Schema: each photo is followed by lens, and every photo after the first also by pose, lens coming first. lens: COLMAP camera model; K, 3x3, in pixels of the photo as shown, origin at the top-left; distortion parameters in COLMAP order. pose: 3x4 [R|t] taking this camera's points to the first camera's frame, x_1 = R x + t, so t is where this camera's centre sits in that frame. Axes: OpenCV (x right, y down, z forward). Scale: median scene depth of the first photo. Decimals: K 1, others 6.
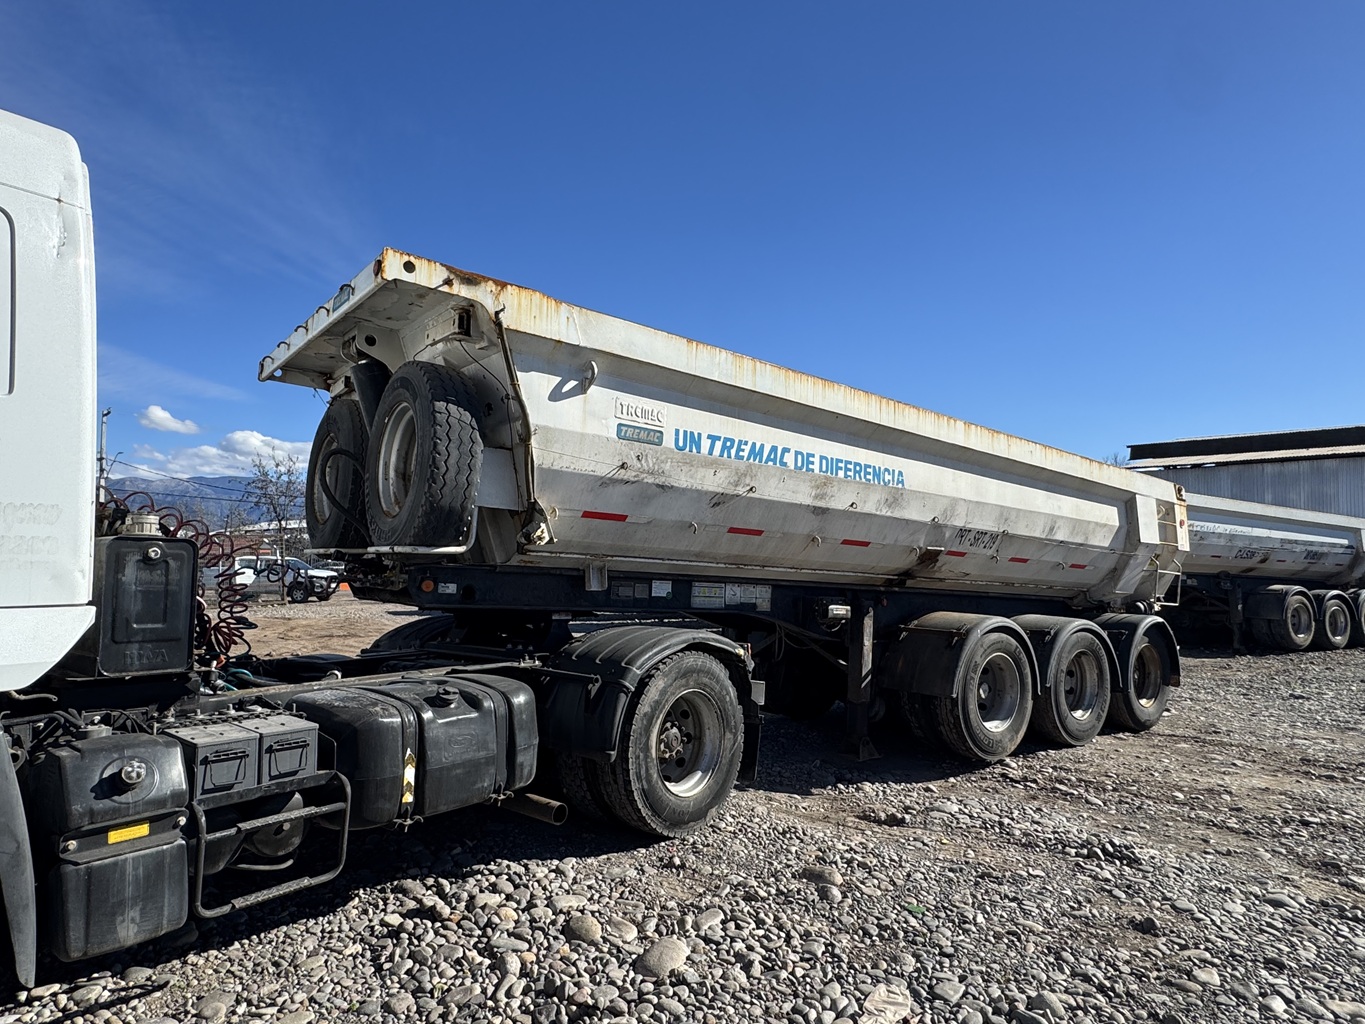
lens RADIAL K [[838.7, 0, 682.5], [0, 838.7, 512.0], [0, 0, 1]] dist [-0.002552, -0.000177]
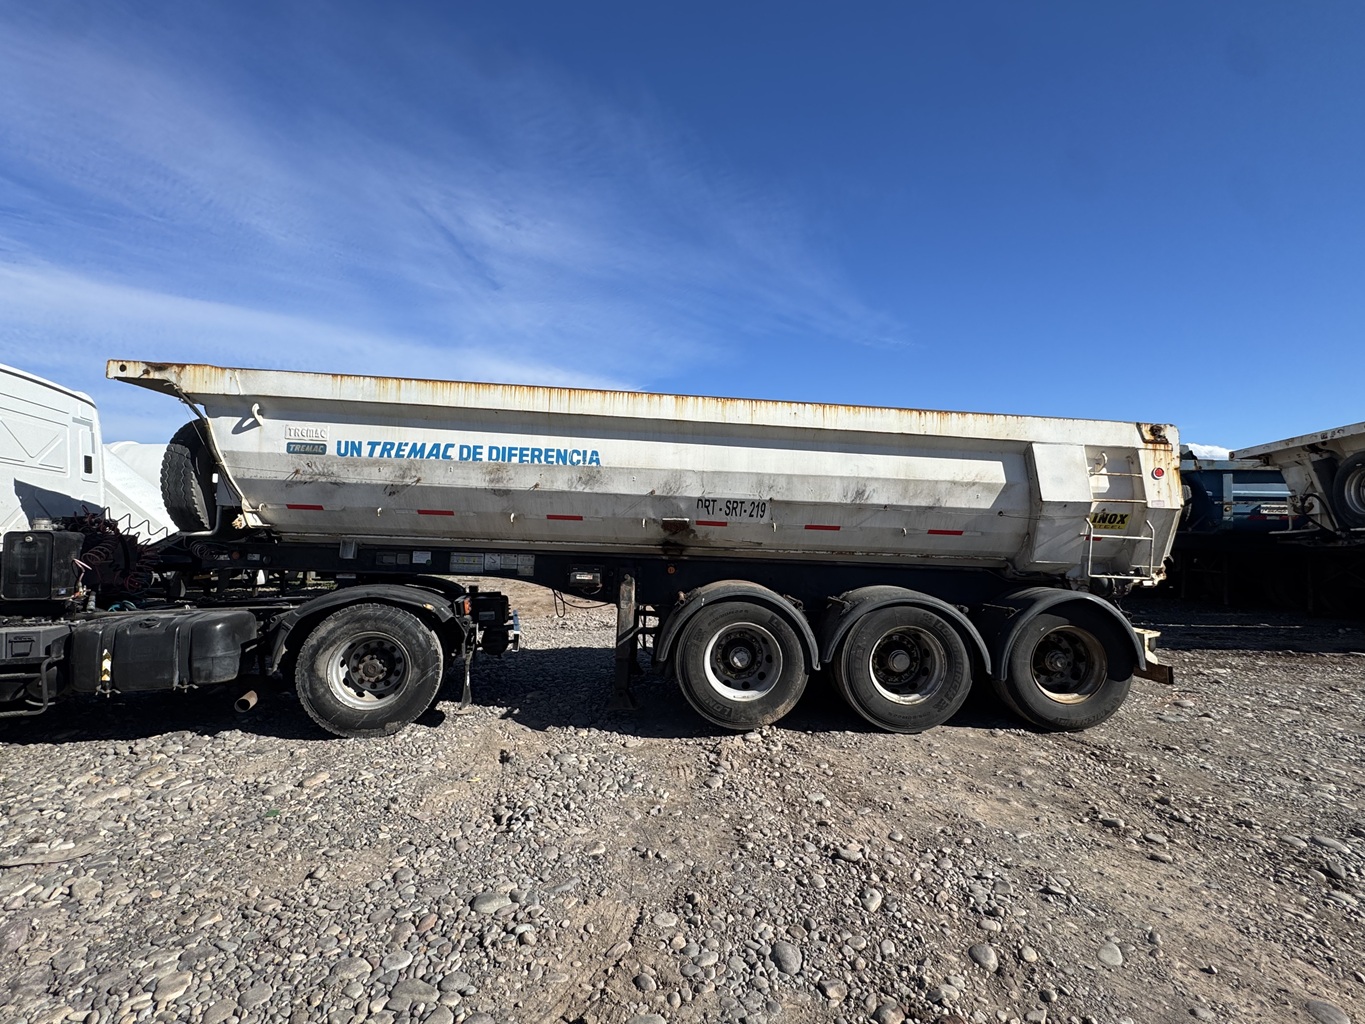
lens RADIAL K [[644.3, 0, 682.5], [0, 644.3, 512.0], [0, 0, 1]] dist [-0.001294, -0.000208]
pose [[0.806780, -0.042849, -0.589296, 0.989383], [0.053169, 0.998586, 0.000183, 0.043617], [0.588455, -0.031480, 0.807917, 0.443255]]
